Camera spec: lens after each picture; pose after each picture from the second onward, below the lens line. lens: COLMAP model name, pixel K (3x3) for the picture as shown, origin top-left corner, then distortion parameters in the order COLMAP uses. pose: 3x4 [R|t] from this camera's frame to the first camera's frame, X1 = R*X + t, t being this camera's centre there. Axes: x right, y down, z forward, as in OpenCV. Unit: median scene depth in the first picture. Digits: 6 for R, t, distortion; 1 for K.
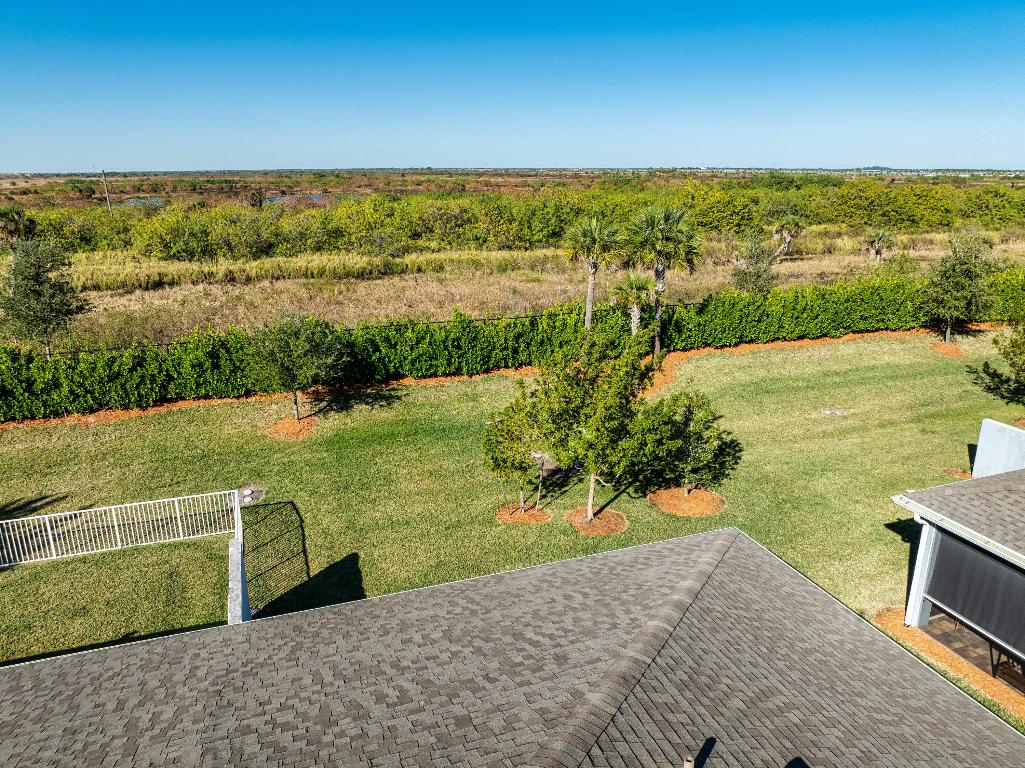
lens RADIAL K [[722.2, 0, 516.5], [0, 722.2, 380.9], [0, 0, 1]] dist [-0.060849, 0.033107]
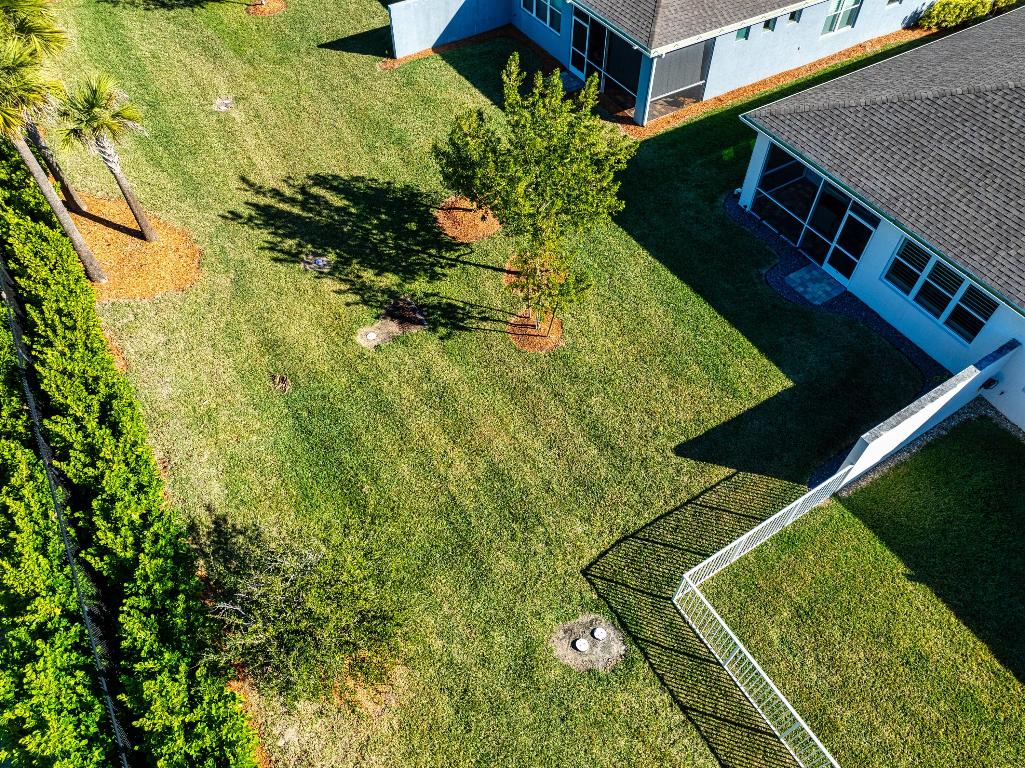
lens RADIAL K [[722.2, 0, 513.2], [0, 722.2, 382.4], [0, 0, 1]] dist [-0.060849, 0.033107]
pose [[-0.204296, -0.773829, 0.599543, -0.505696], [0.269504, 0.544331, 0.794400, -0.443001], [-0.941079, 0.323873, 0.097345, 0.824733]]
